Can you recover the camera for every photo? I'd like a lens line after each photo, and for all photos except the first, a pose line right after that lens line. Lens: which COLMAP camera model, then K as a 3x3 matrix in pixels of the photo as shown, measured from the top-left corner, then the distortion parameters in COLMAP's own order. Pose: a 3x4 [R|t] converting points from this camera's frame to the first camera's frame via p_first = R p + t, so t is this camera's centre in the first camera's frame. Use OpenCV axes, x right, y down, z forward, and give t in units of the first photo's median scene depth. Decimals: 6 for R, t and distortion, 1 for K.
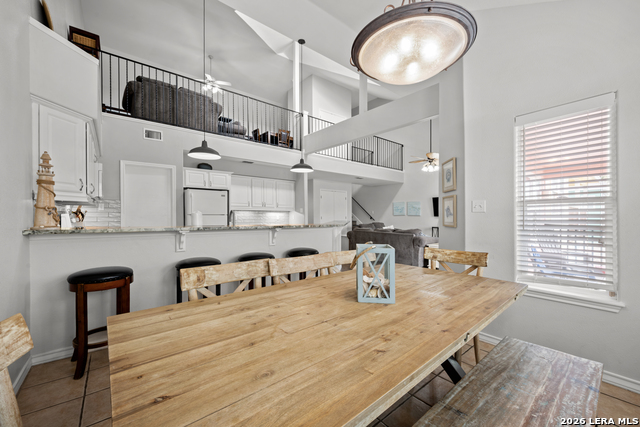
lens RADIAL K [[255.0, 0, 319.8], [0, 255.0, 211.9], [0, 0, 1]] dist [-0.000046, -0.000907]
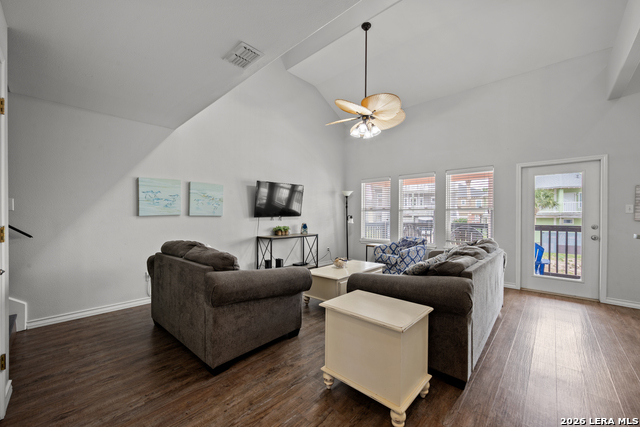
lens RADIAL K [[255.0, 0, 322.4], [0, 255.0, 212.9], [0, 0, 1]] dist [-0.000046, -0.000907]
pose [[-0.151582, 0.004821, 0.988433, -0.108488], [-0.012650, 0.999897, -0.006817, 0.013728], [-0.988364, -0.013537, -0.151505, 1.229933]]
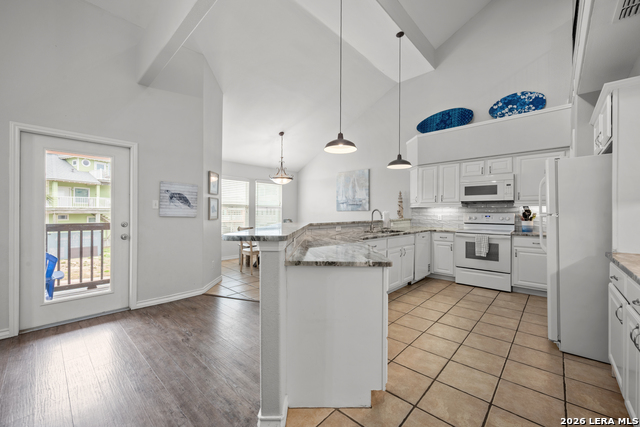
lens RADIAL K [[255.0, 0, 323.5], [0, 255.0, 216.0], [0, 0, 1]] dist [-0.000046, -0.000907]
pose [[-0.988066, -0.009332, -0.153748, 0.050715], [-0.009470, 0.999955, 0.000162, 0.013701], [0.153740, 0.001616, -0.988110, 1.092687]]
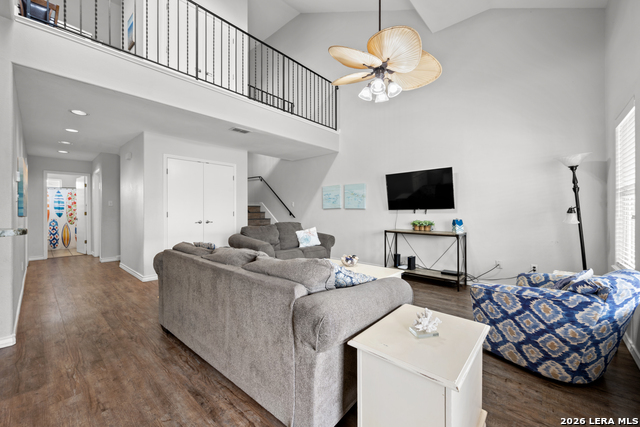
lens RADIAL K [[255.0, 0, 324.6], [0, 255.0, 200.7], [0, 0, 1]] dist [-0.000046, -0.000907]
pose [[0.986223, 0.001076, 0.165420, 0.295742], [0.003317, 0.999649, -0.026280, 0.015106], [-0.165390, 0.026467, 0.985873, 0.644910]]
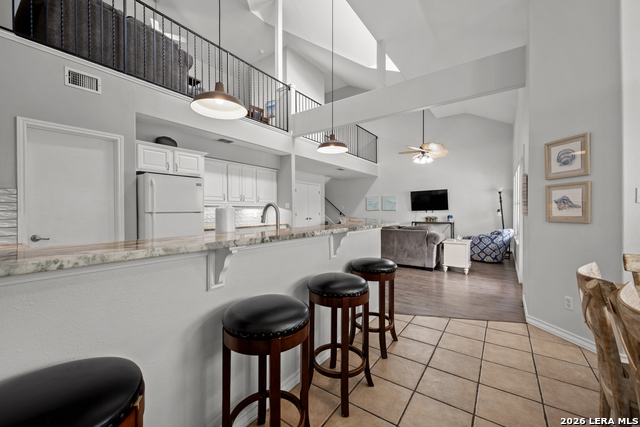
lens RADIAL K [[255.0, 0, 321.3], [0, 255.0, 205.8], [0, 0, 1]] dist [-0.000046, -0.000907]
pose [[0.963359, -0.008947, 0.268065, -0.195706], [0.011285, 0.999911, -0.007183, 0.001873], [-0.267976, 0.009945, 0.963374, 0.193884]]
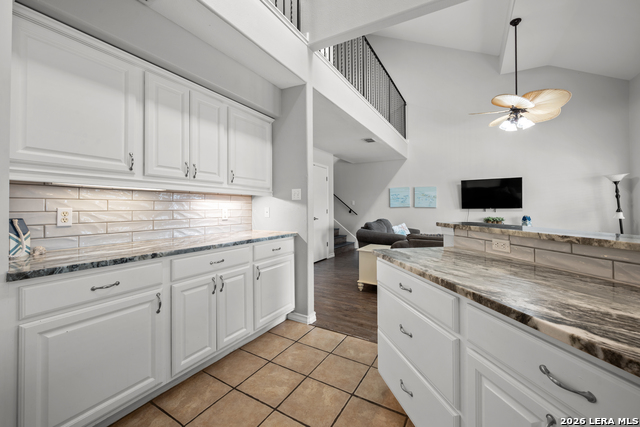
lens RADIAL K [[255.0, 0, 324.0], [0, 255.0, 202.1], [0, 0, 1]] dist [-0.000046, -0.000907]
pose [[0.930866, 0.007476, 0.365284, -0.181044], [-0.004782, 0.999954, -0.008278, 0.009807], [-0.365329, 0.005959, 0.930859, 0.658777]]
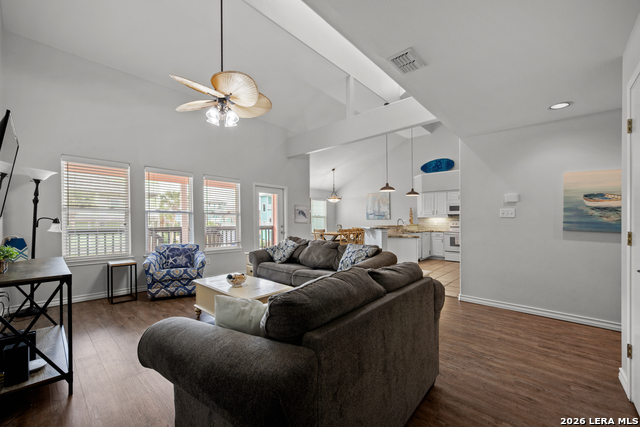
lens RADIAL K [[255.0, 0, 322.5], [0, 255.0, 213.8], [0, 0, 1]] dist [-0.000046, -0.000907]
pose [[-0.987729, -0.016985, -0.155250, 0.339492], [-0.011083, 0.999185, -0.038803, 0.021281], [0.155783, -0.036606, -0.987113, 1.552296]]
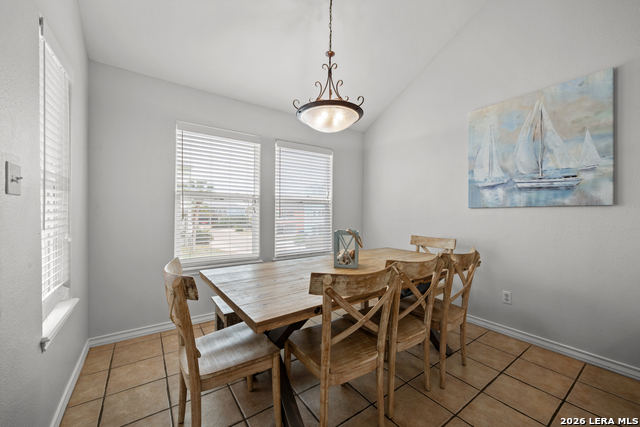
lens RADIAL K [[255.0, 0, 318.9], [0, 255.0, 213.1], [0, 0, 1]] dist [-0.000046, -0.000907]
pose [[-0.998392, -0.009976, 0.055803, 0.054649], [-0.010418, 0.999917, -0.007632, 0.006858], [-0.055722, -0.008201, -0.998413, 0.495428]]
